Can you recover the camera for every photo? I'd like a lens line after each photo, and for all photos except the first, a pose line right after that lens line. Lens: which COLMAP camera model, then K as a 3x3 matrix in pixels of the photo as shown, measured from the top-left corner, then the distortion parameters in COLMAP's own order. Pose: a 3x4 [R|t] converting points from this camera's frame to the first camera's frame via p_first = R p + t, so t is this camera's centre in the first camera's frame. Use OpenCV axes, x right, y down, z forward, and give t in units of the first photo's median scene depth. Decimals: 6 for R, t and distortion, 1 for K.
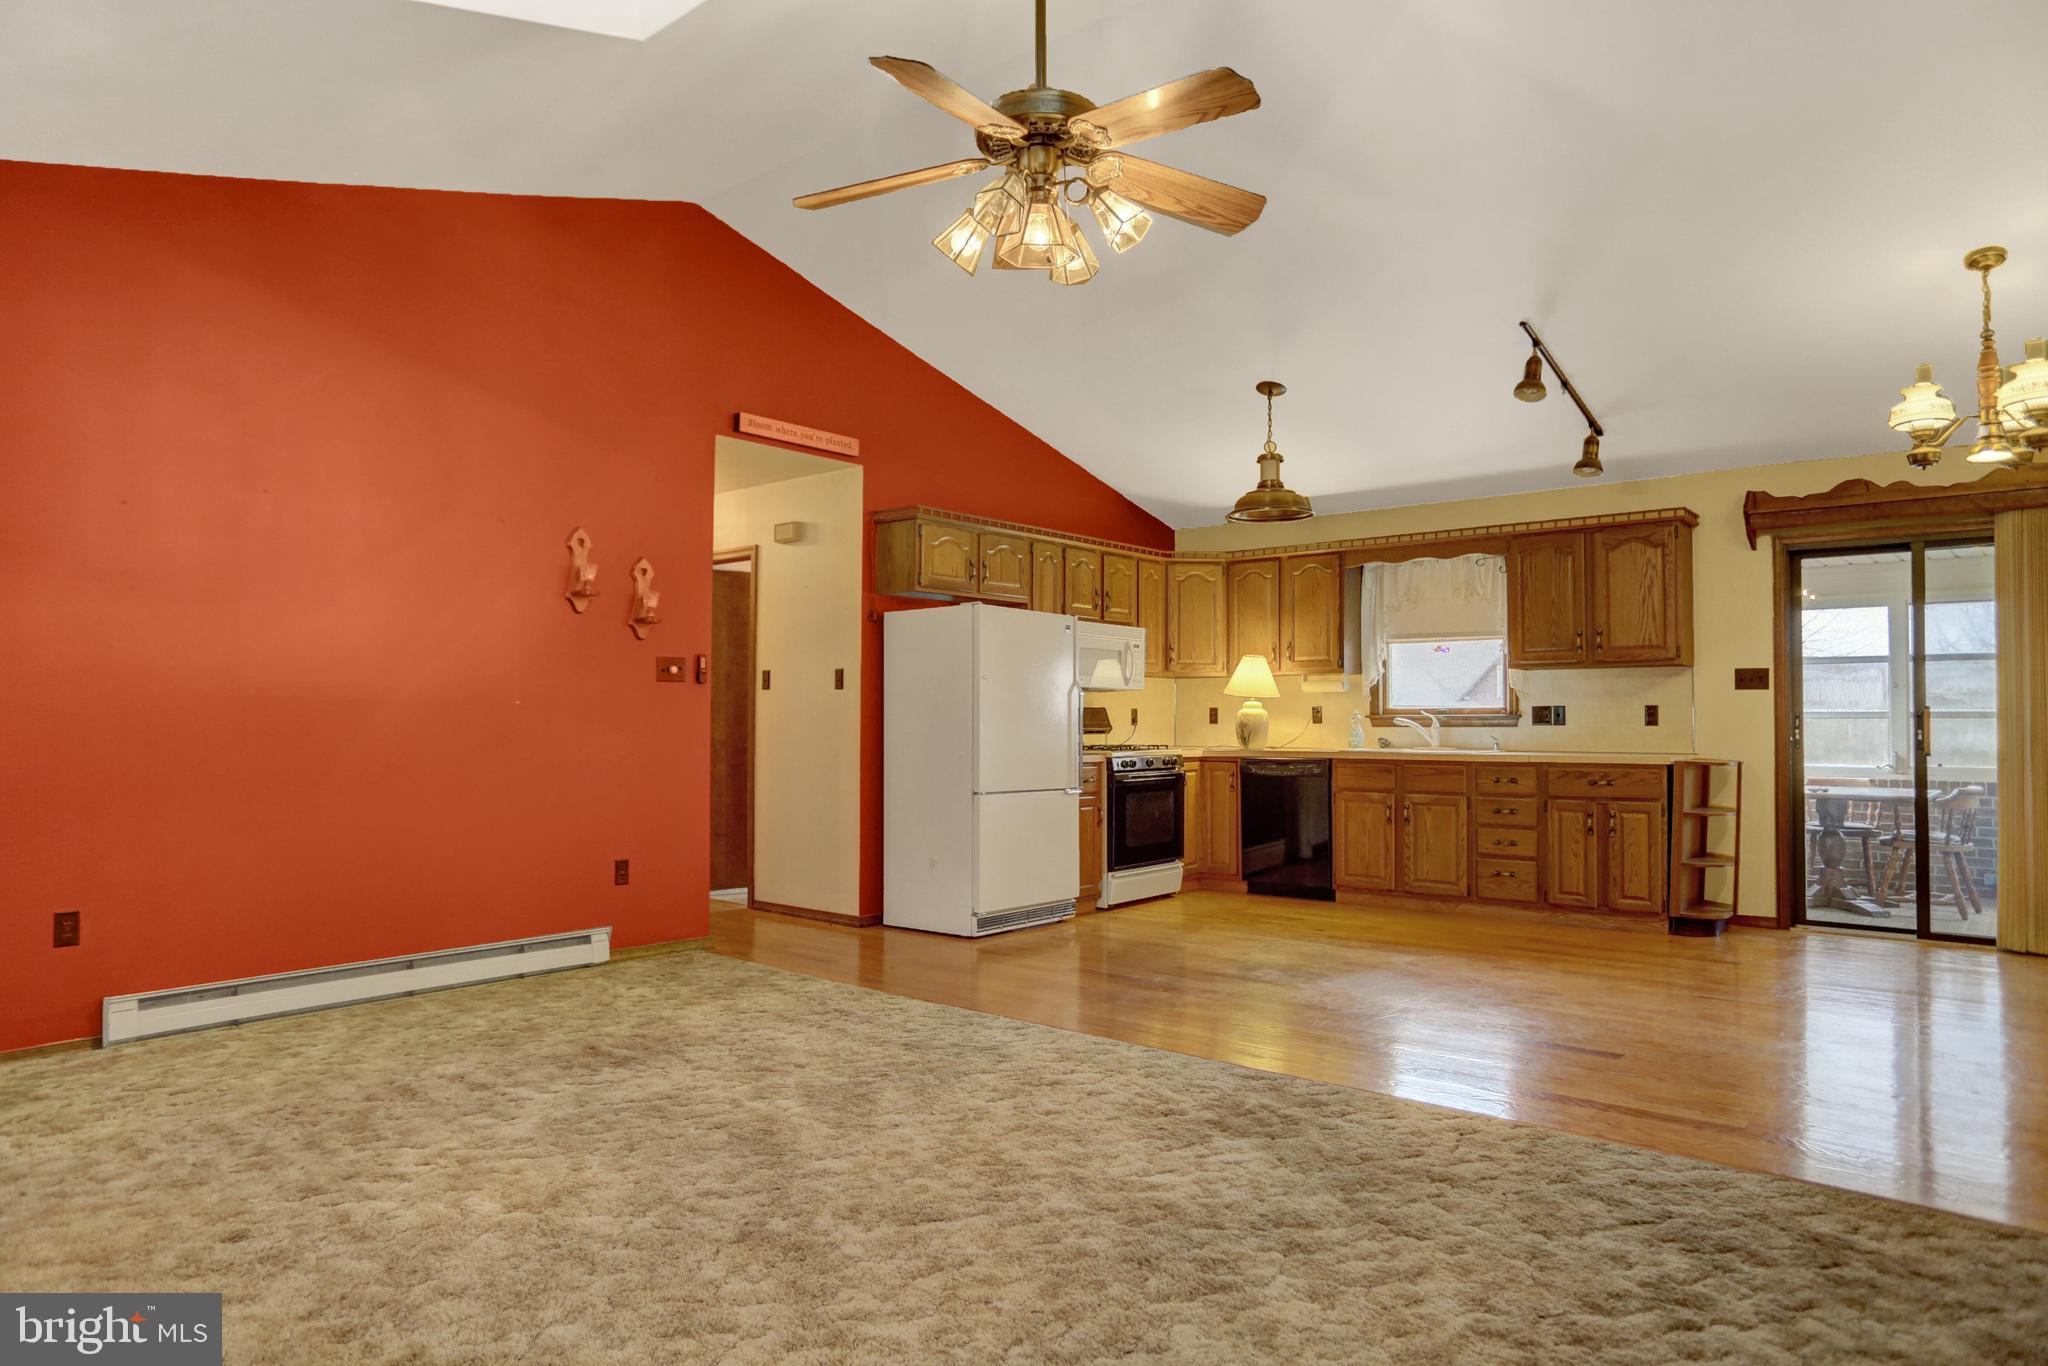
lens RADIAL K [[1238.9, 0, 1008.1], [0, 1238.9, 683.5], [0, 0, 1]] dist [-0.063708, 0.045048]
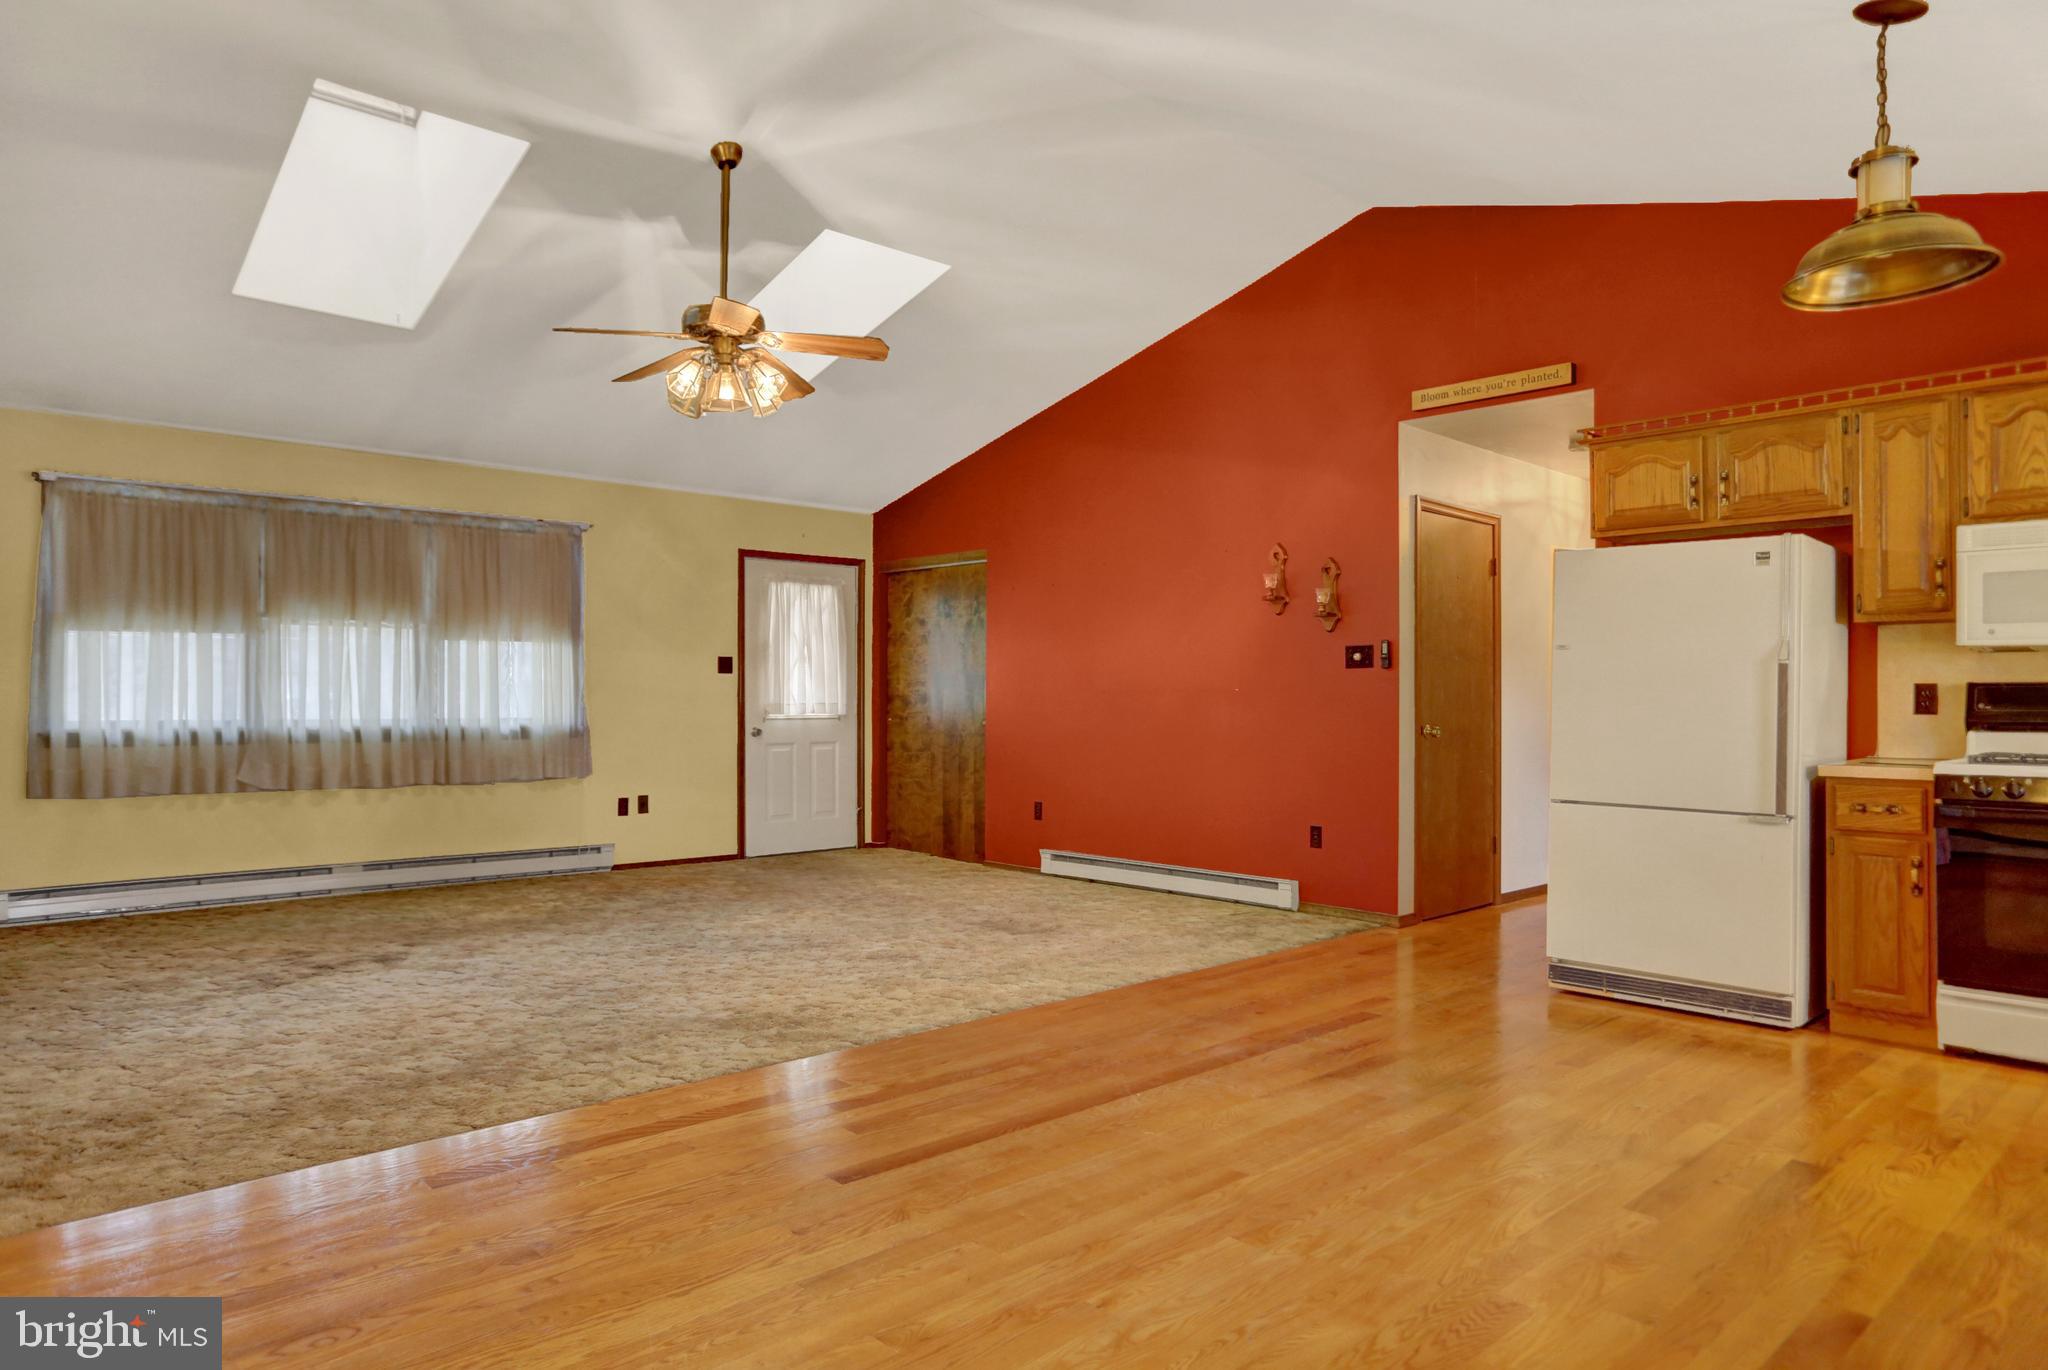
lens RADIAL K [[1238.9, 0, 1008.1], [0, 1238.9, 685.5], [0, 0, 1]] dist [-0.063708, 0.045048]
pose [[-0.116790, -0.015311, -0.993039, 0.702761], [0.024698, 0.999527, -0.018316, 0.022026], [0.992849, -0.026665, -0.116357, 0.697542]]
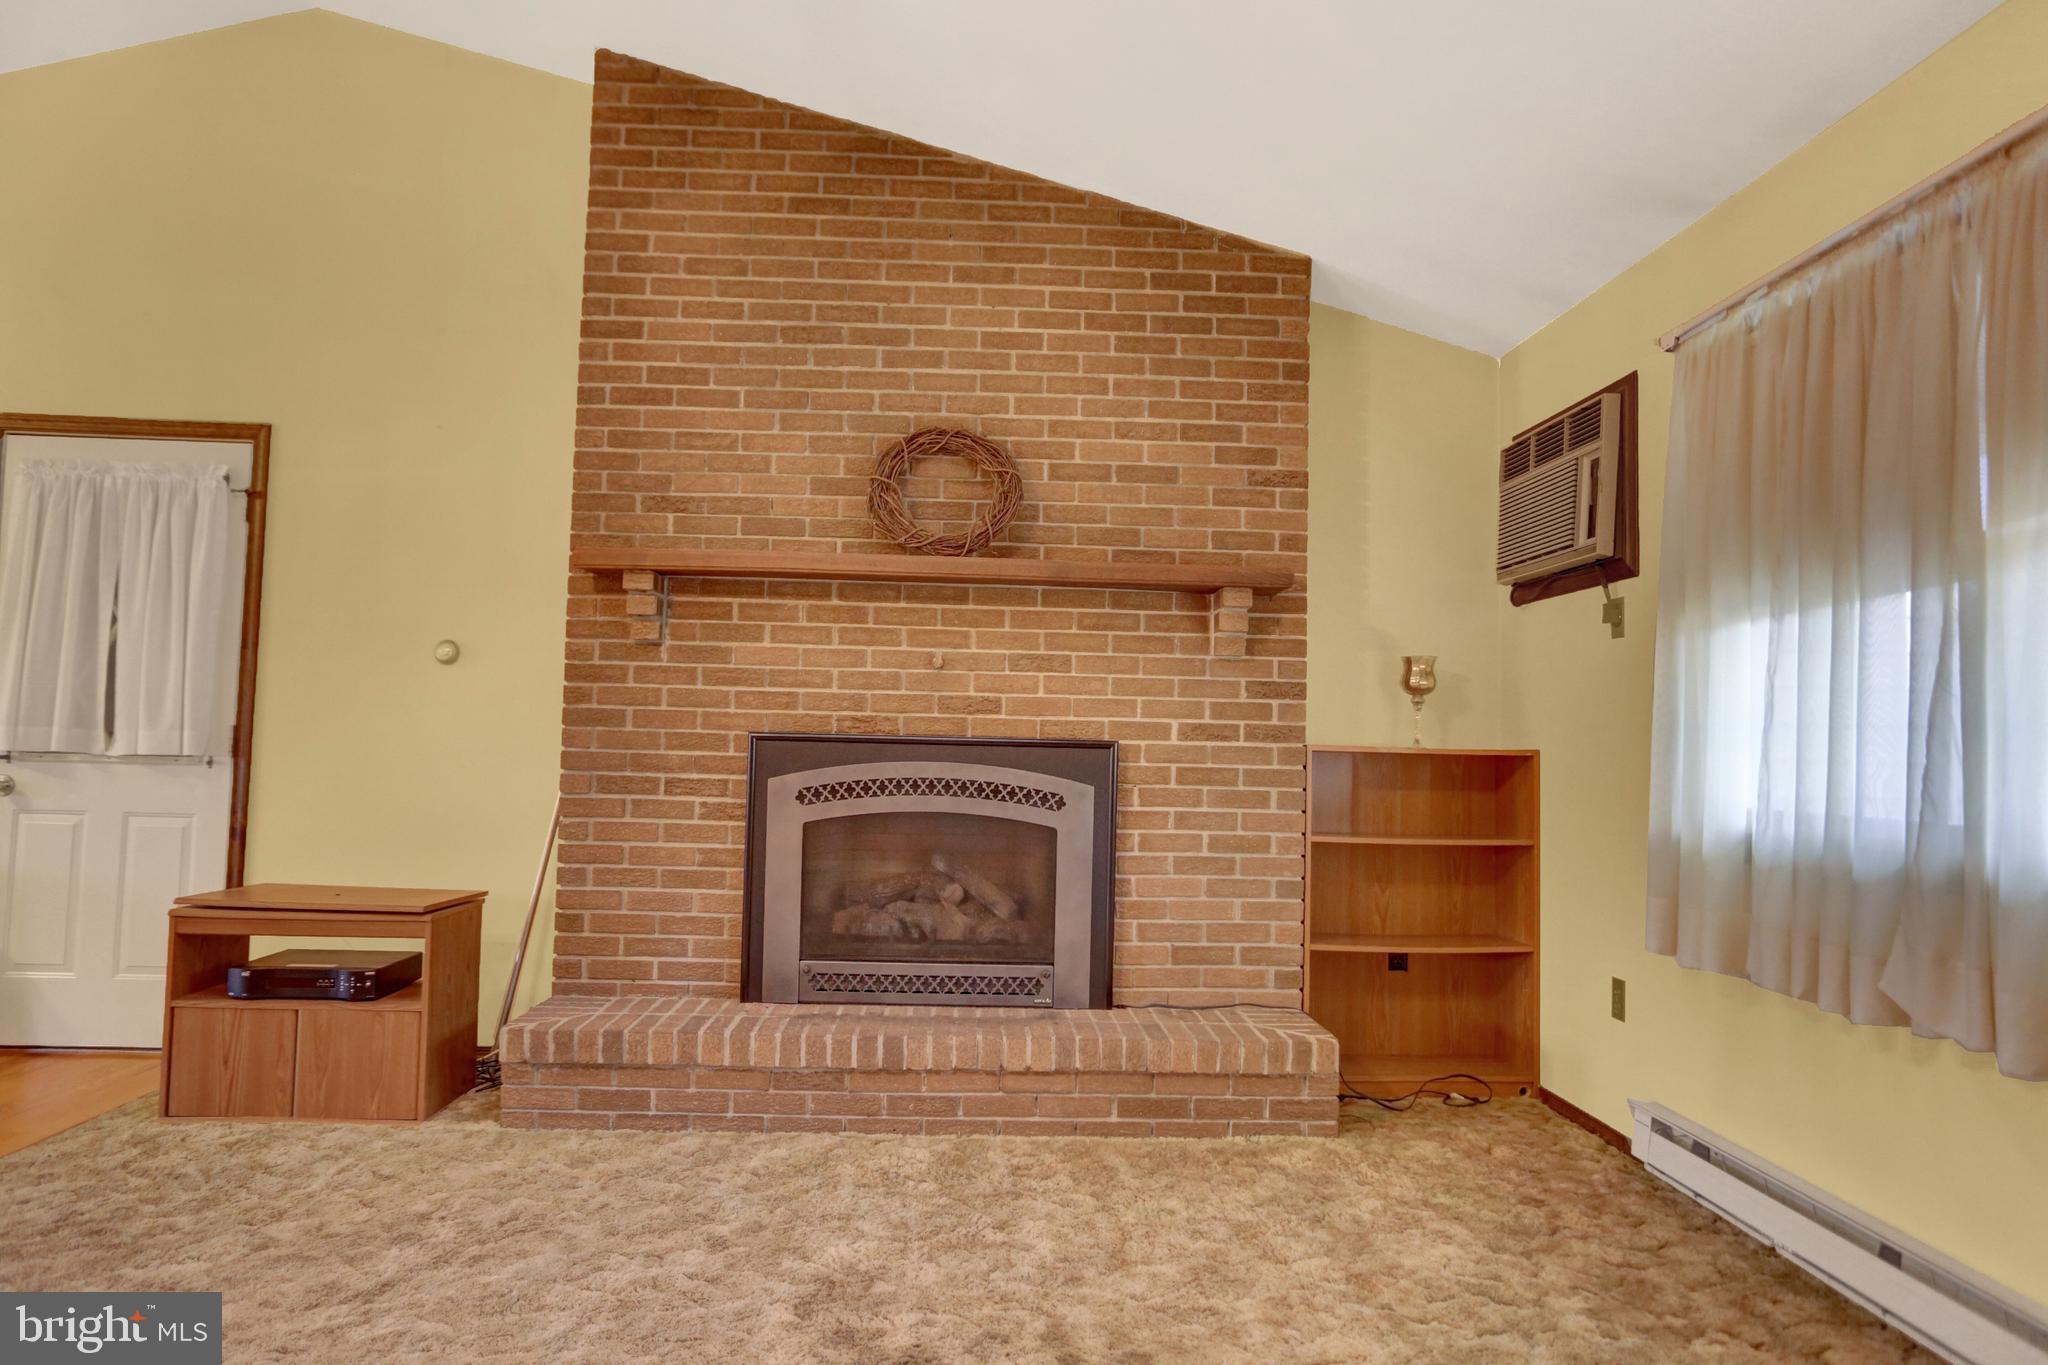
lens RADIAL K [[1240.0, 0, 1008.9], [0, 1240.0, 683.2], [0, 0, 1]] dist [-0.066509, 0.051652]
pose [[-0.680943, 0.017653, 0.732123, -0.232119], [-0.046927, 0.996603, -0.067676, 0.012156], [-0.730831, -0.080440, -0.677802, 0.410683]]
